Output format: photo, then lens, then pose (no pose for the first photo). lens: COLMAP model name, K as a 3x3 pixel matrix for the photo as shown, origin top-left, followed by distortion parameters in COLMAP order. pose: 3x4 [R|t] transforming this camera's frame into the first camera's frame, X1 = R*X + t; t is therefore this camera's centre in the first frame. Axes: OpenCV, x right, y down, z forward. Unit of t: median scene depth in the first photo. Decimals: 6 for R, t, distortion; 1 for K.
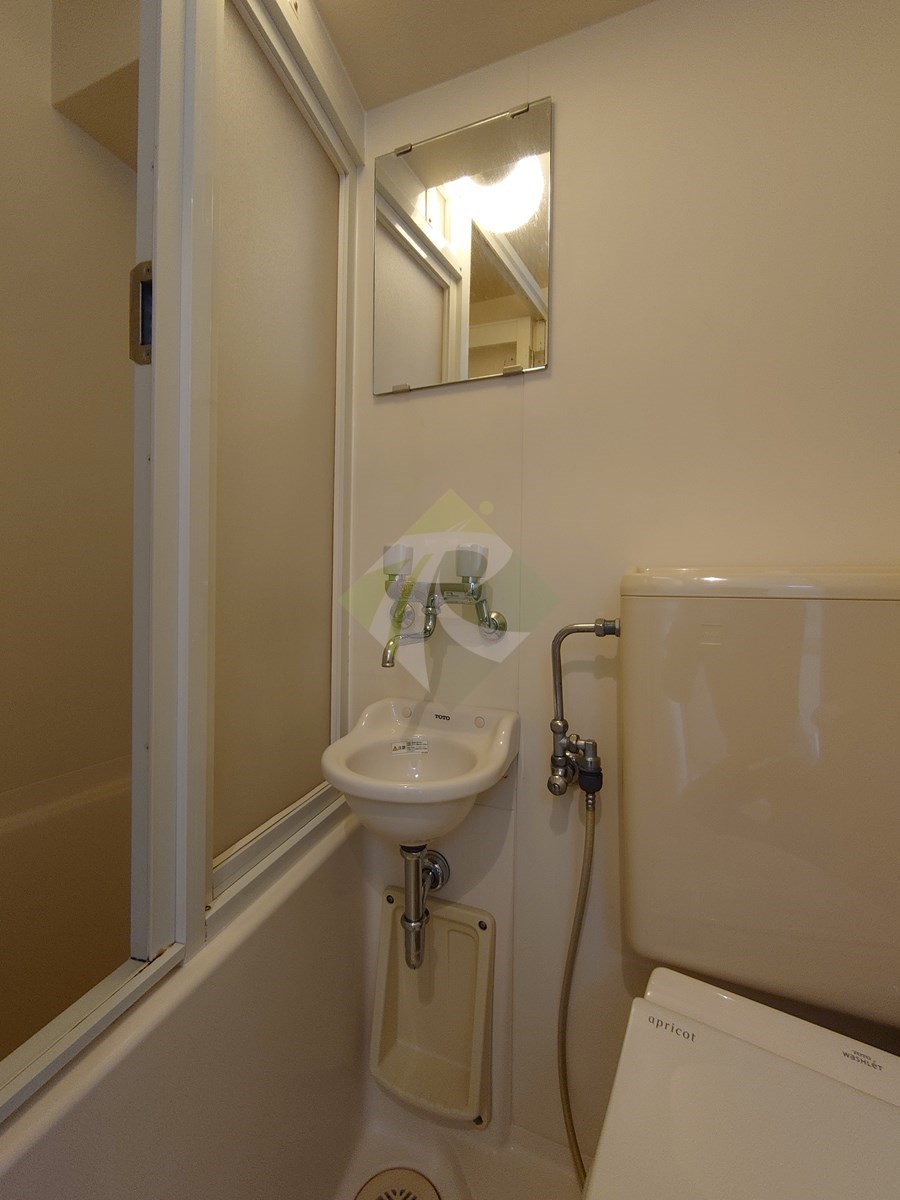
lens RADIAL K [[512.8, 0, 450.0], [0, 512.8, 600.0], [0, 0, 1]] dist [0.000077, 0.000048]
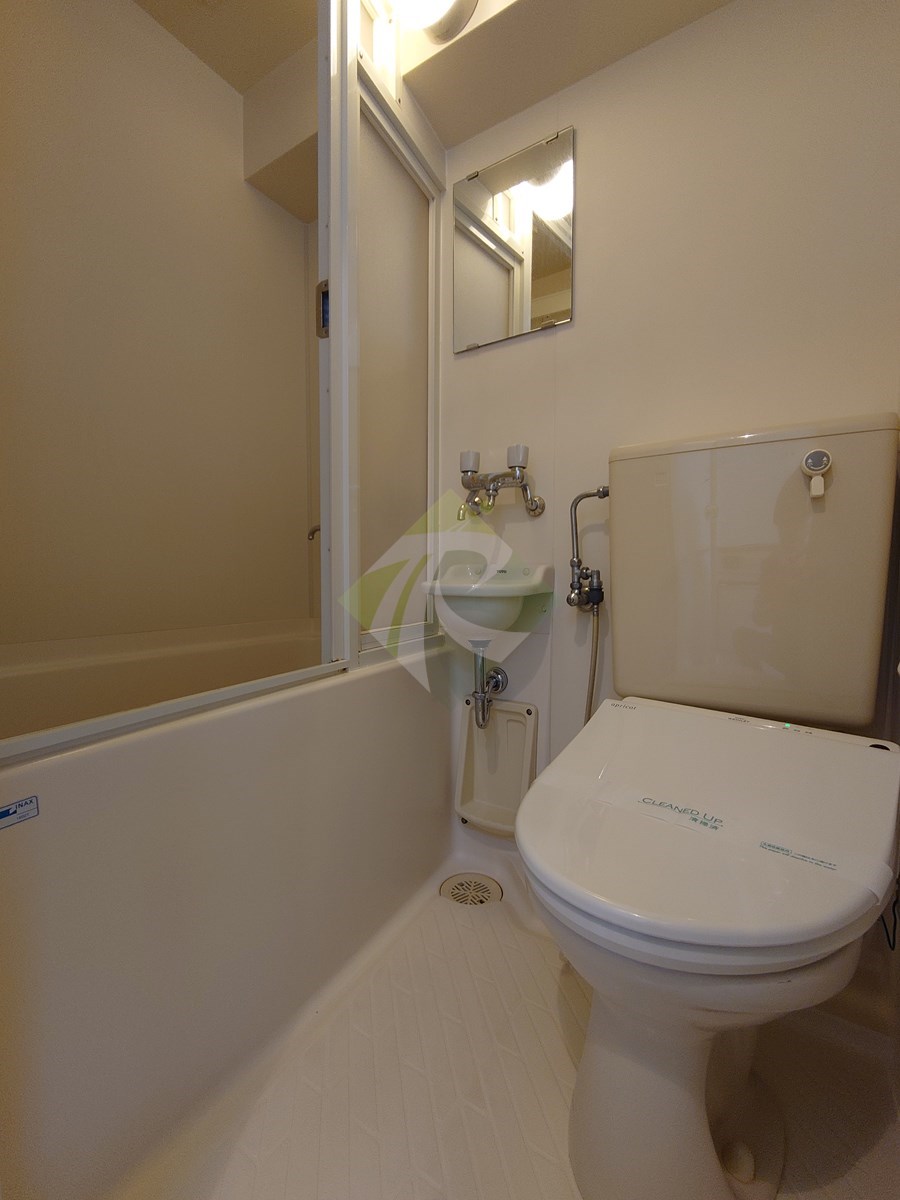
lens RADIAL K [[511.7, 0, 451.9], [0, 511.7, 600.6], [0, 0, 1]] dist [-0.003148, 0.000213]
pose [[0.982908, -0.003274, -0.184069, 0.114815], [0.009283, 0.999451, 0.031796, 0.264013], [0.183864, -0.032961, 0.982399, -0.460127]]
